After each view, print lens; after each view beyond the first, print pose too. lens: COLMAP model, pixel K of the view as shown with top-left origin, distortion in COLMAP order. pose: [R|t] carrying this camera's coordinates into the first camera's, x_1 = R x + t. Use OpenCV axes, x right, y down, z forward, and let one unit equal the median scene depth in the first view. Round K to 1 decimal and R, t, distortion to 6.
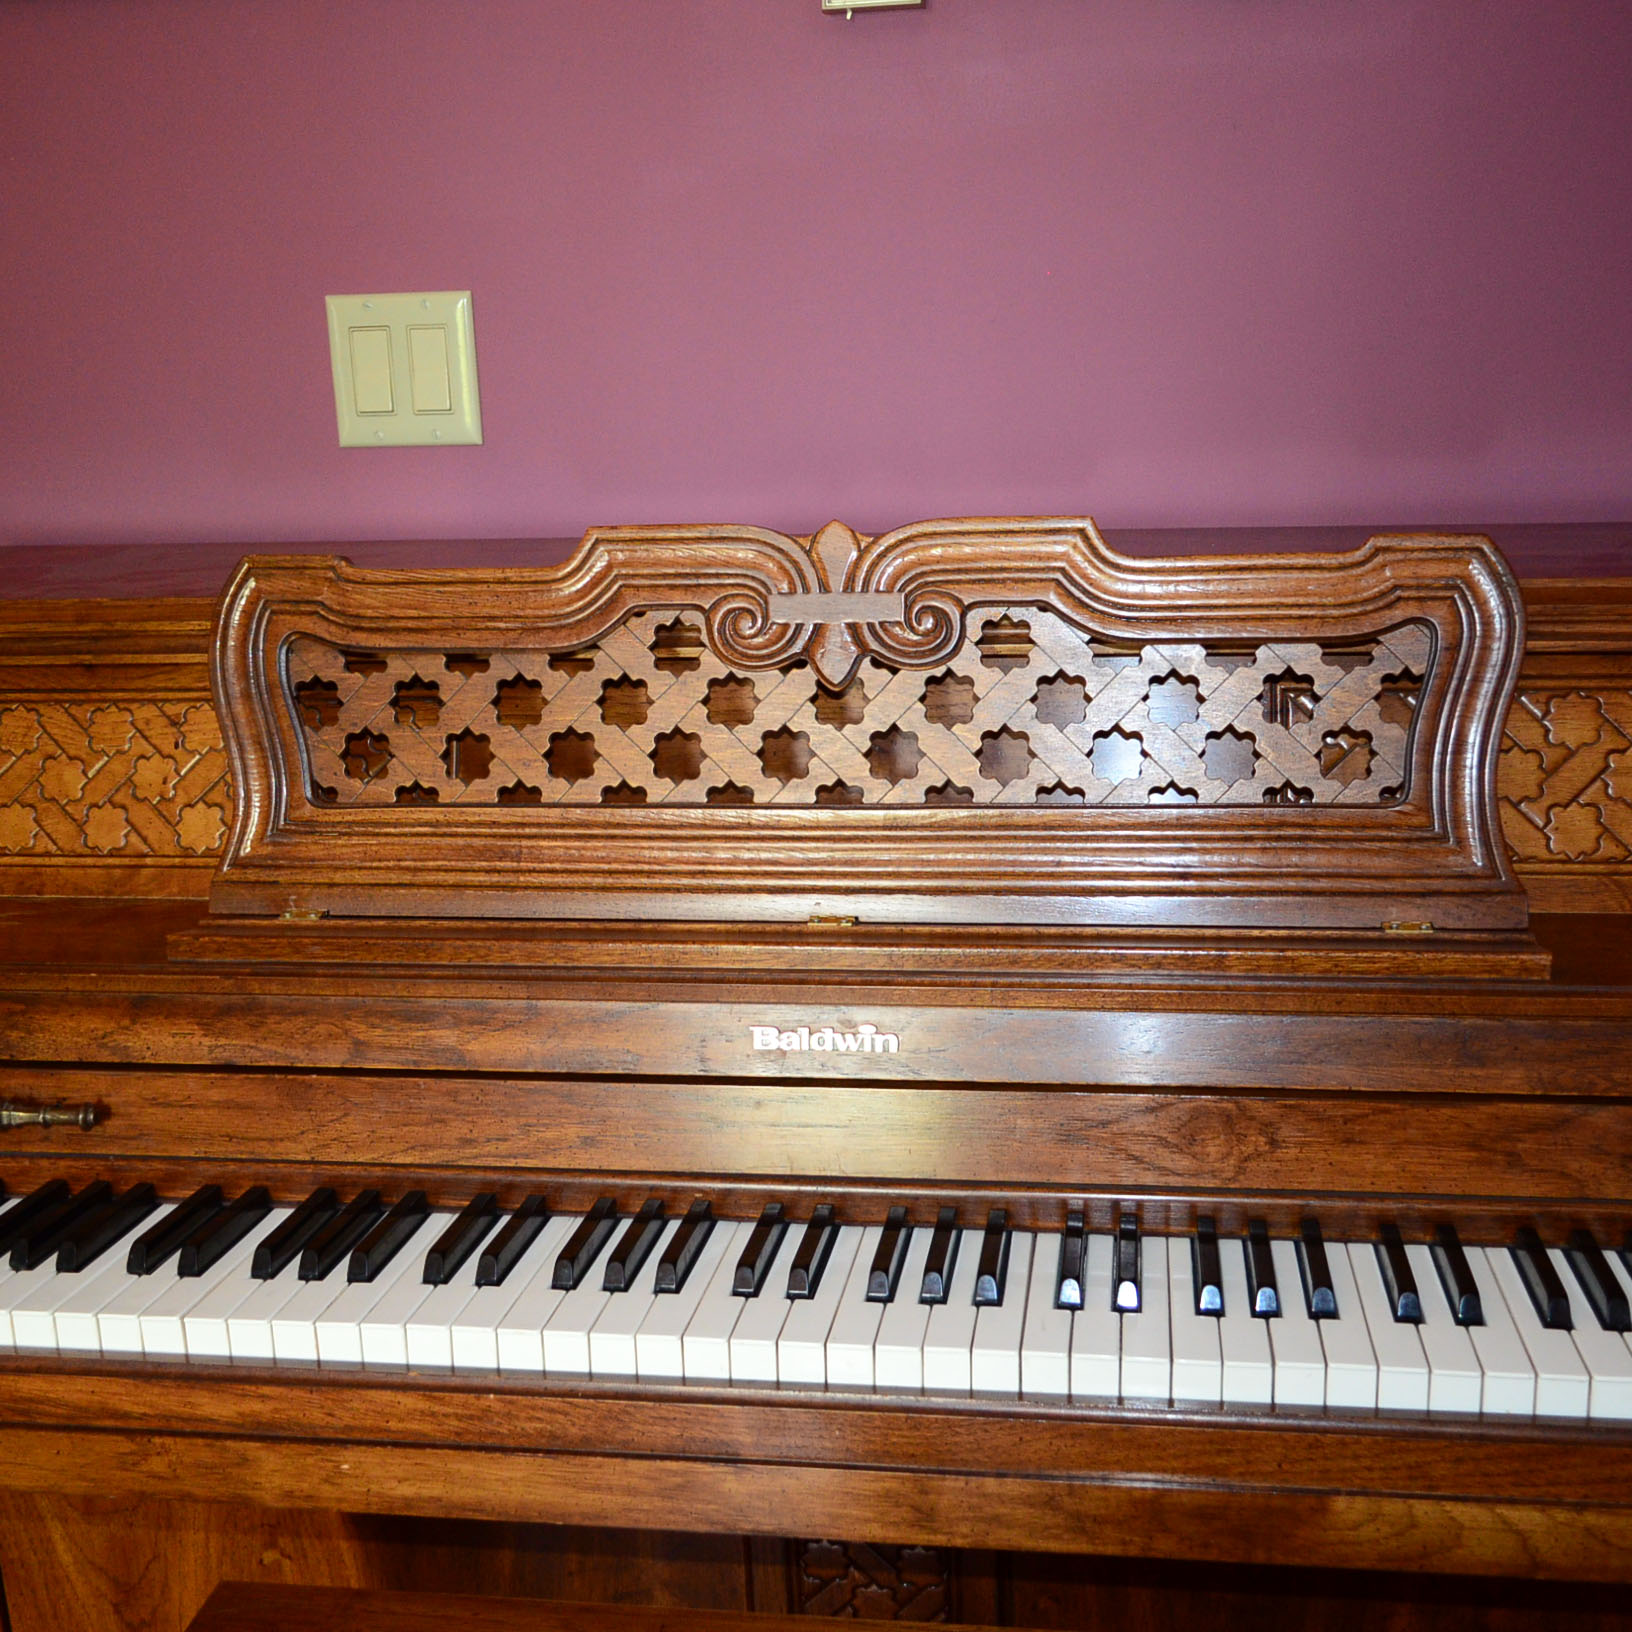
lens RADIAL K [[1918.6, 0, 840.5], [0, 1918.6, 842.2], [0, 0, 1]] dist [-0.000829, 0.000000]
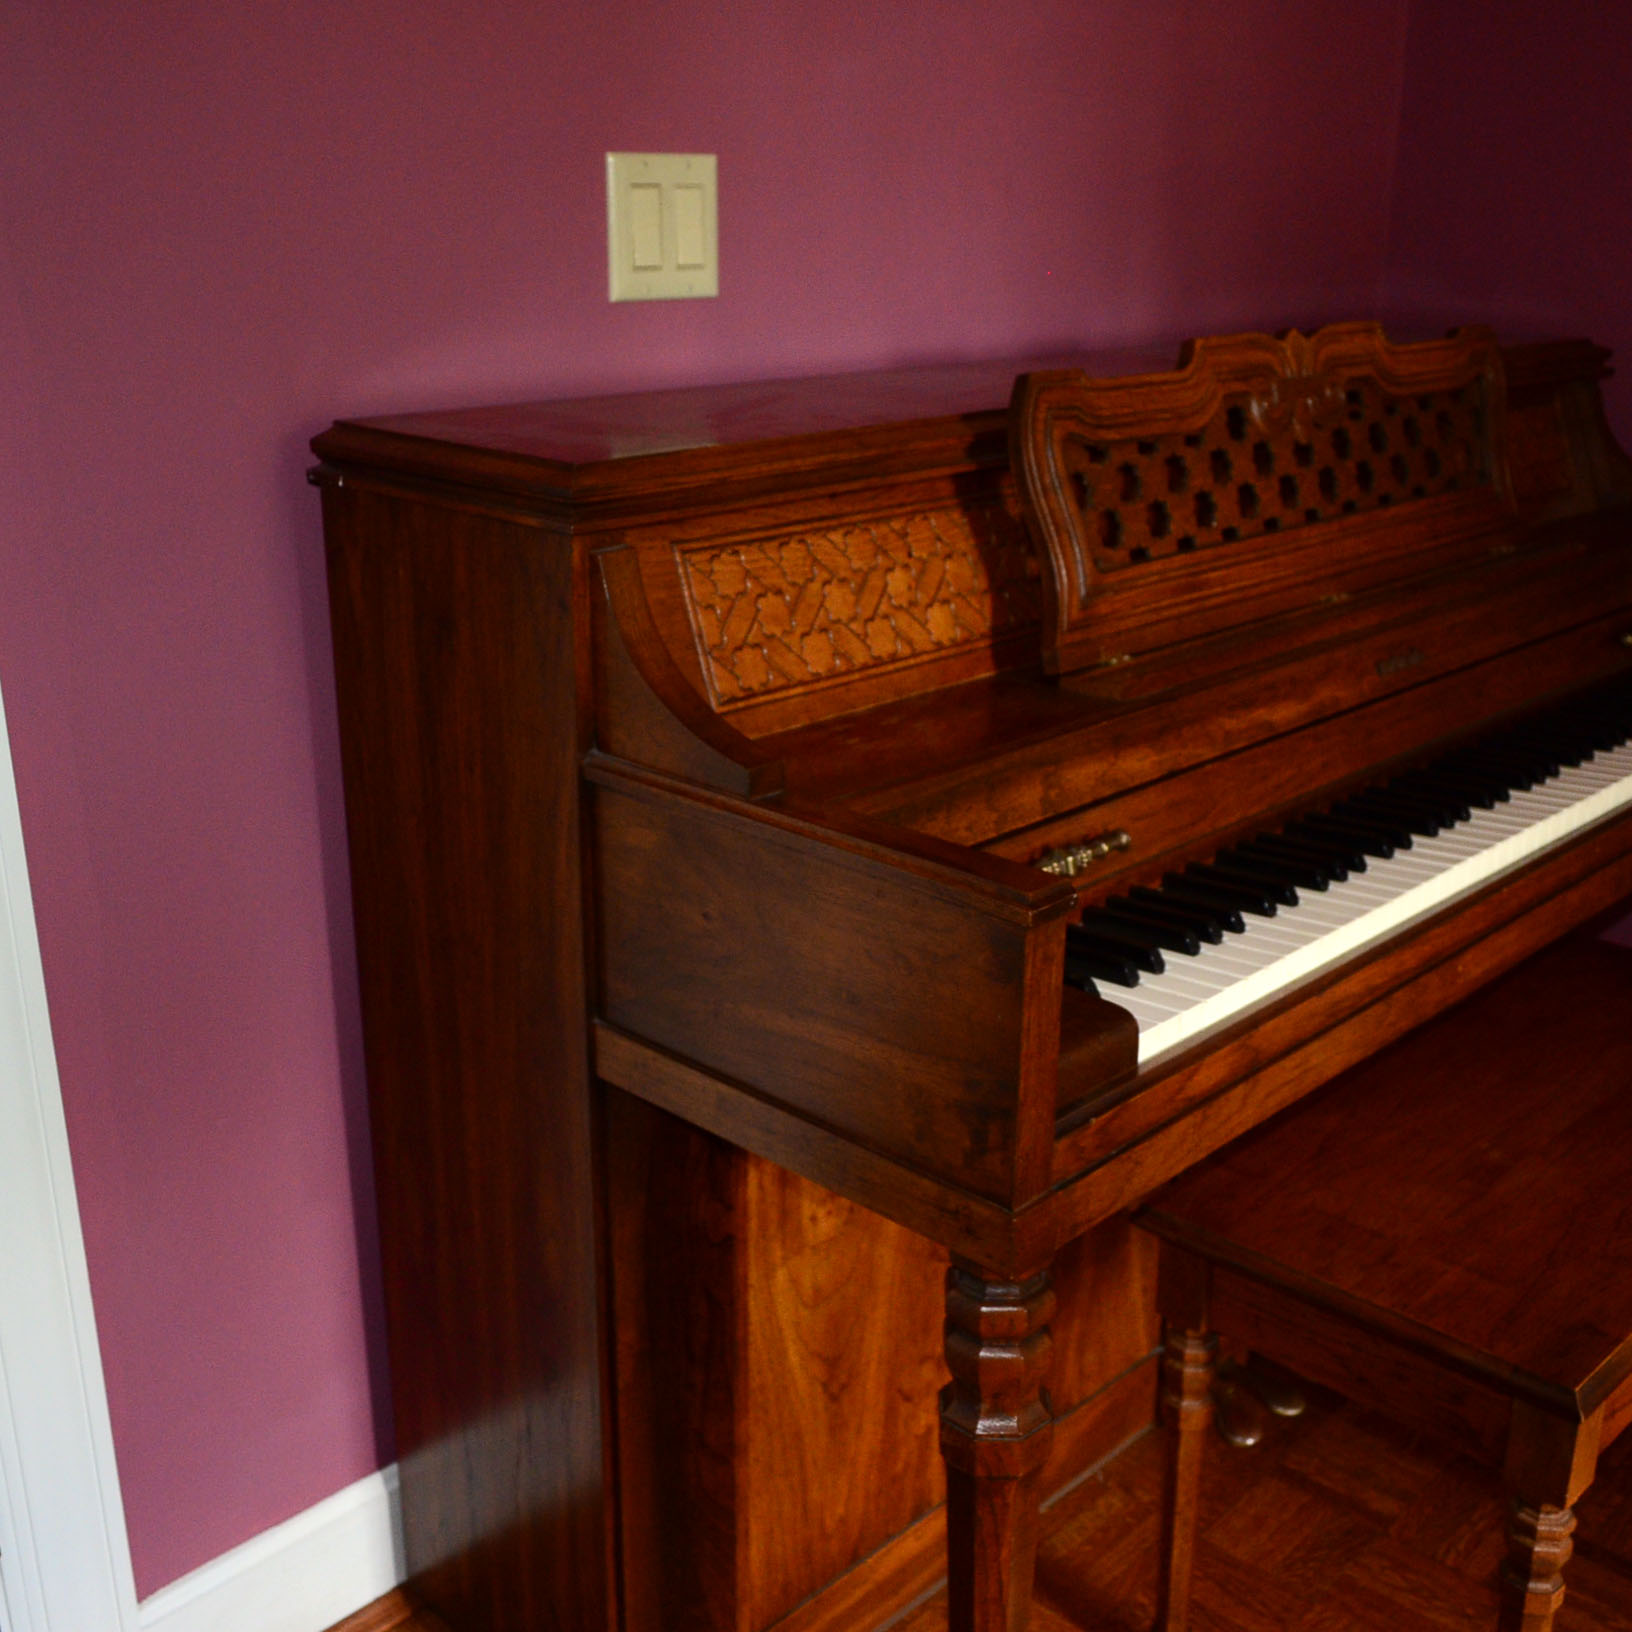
lens RADIAL K [[1918.6, 0, 830.8], [0, 1918.6, 833.0], [0, 0, 1]] dist [-0.000829, 0.000000]
pose [[0.587551, -0.226281, 0.776905, -1.434177], [0.198163, 0.971107, 0.132979, -0.057216], [-0.784548, 0.075822, 0.615415, 0.401116]]
